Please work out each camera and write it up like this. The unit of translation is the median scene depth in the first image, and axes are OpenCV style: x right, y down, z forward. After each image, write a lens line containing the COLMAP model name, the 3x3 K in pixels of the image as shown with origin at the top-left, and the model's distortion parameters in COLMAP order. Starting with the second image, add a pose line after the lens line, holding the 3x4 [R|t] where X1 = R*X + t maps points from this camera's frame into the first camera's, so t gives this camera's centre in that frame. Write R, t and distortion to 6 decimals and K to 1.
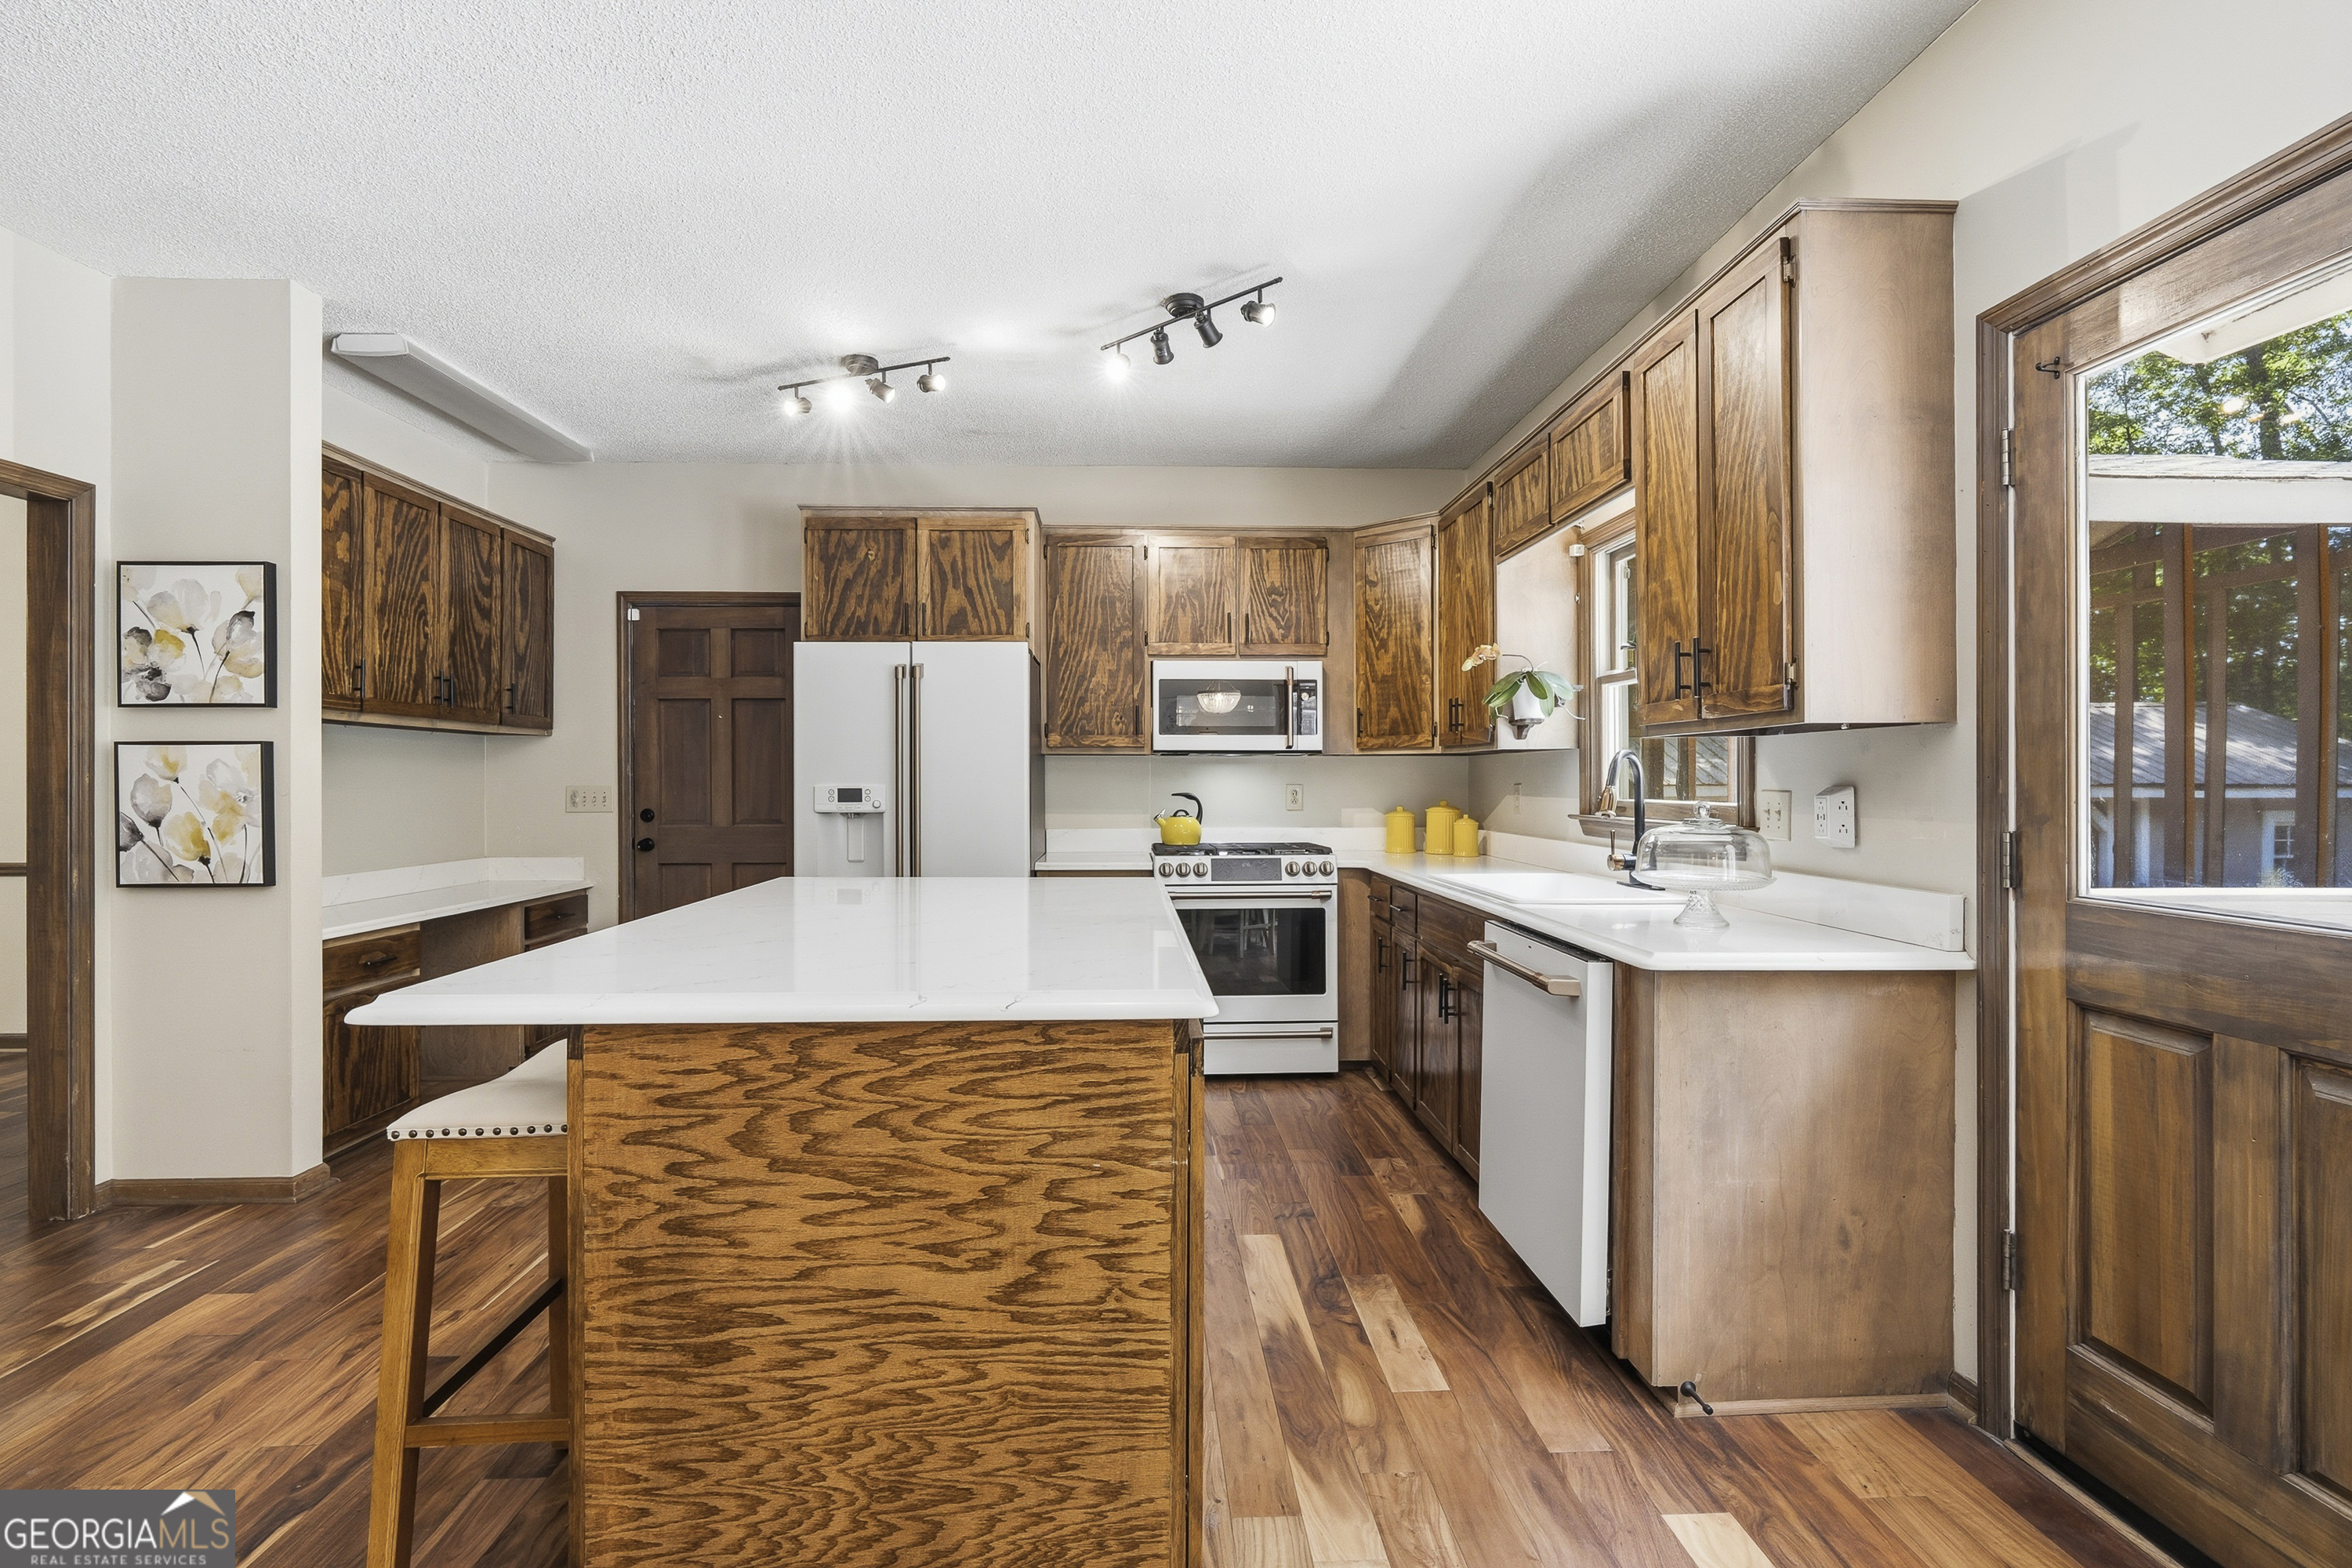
lens RADIAL K [[1066.2, 0, 1172.7], [0, 1066.2, 782.0], [0, 0, 1]] dist [-0.008611, 0.001077]
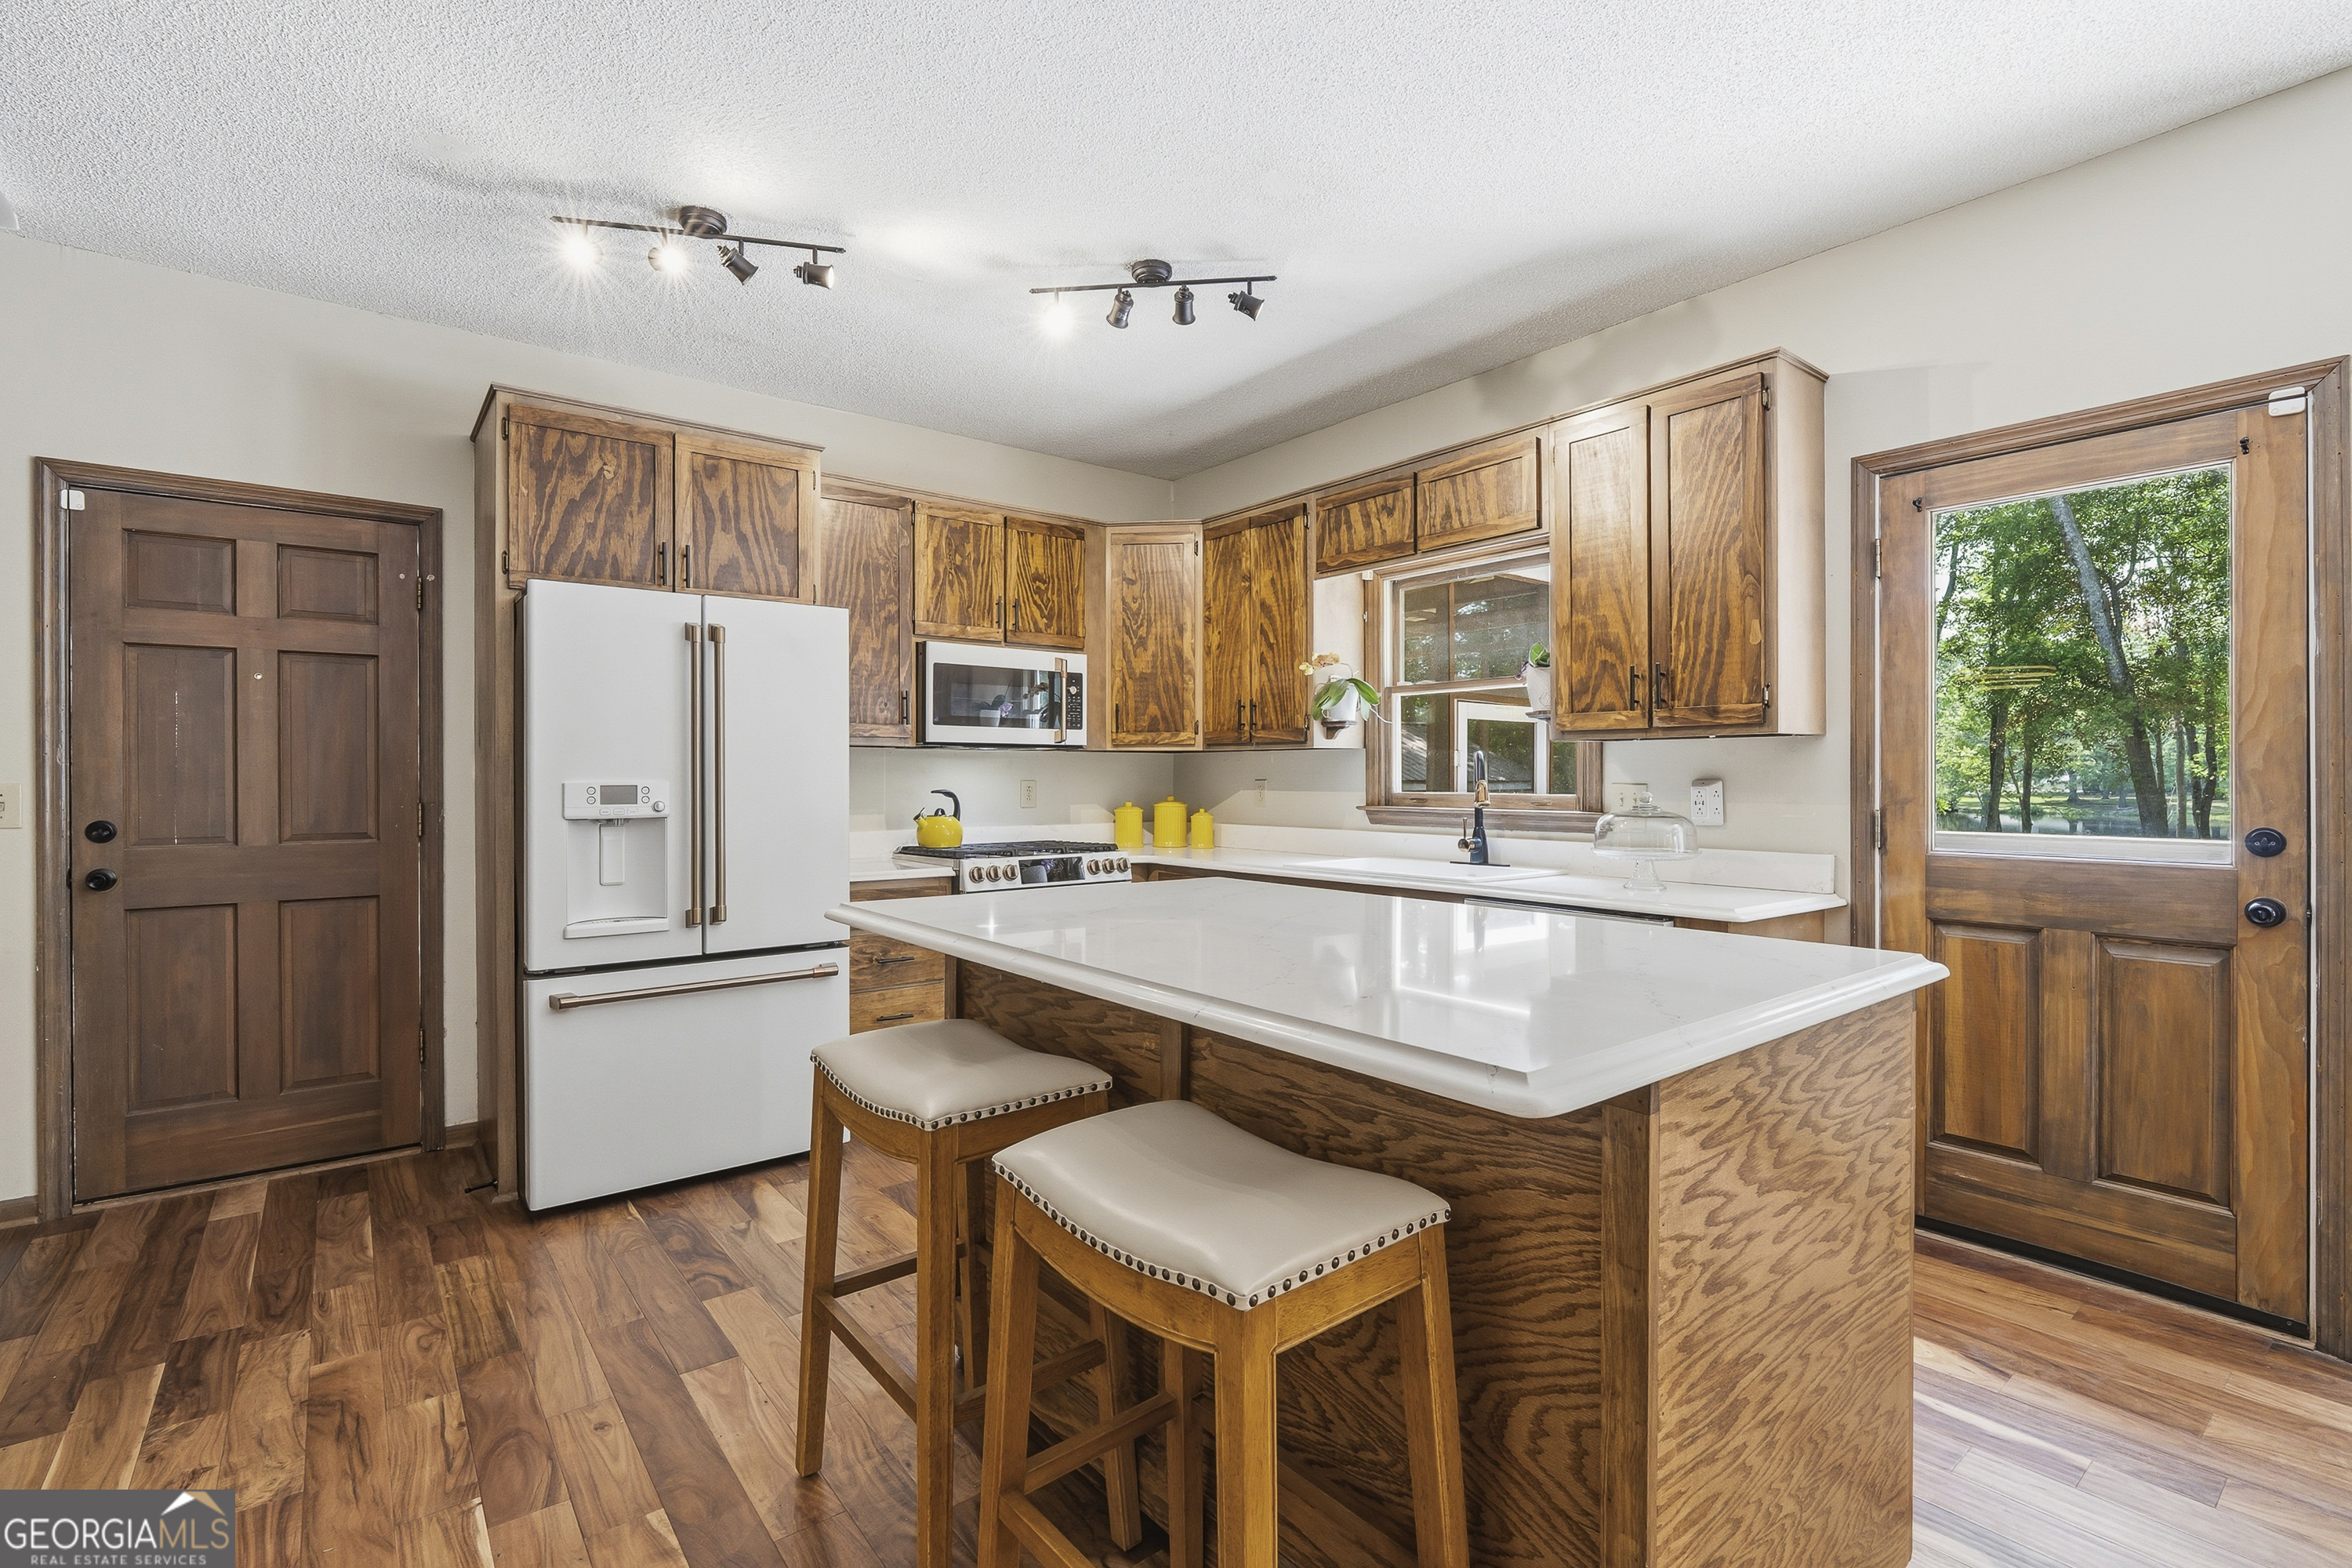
lens RADIAL K [[1066.2, 0, 1176.6], [0, 1066.2, 781.4], [0, 0, 1]] dist [-0.008611, 0.001077]
pose [[0.809930, -0.001261, 0.586525, -0.397760], [0.000572, 0.999999, 0.001359, 0.002059], [-0.586526, -0.000765, 0.809930, 0.166981]]
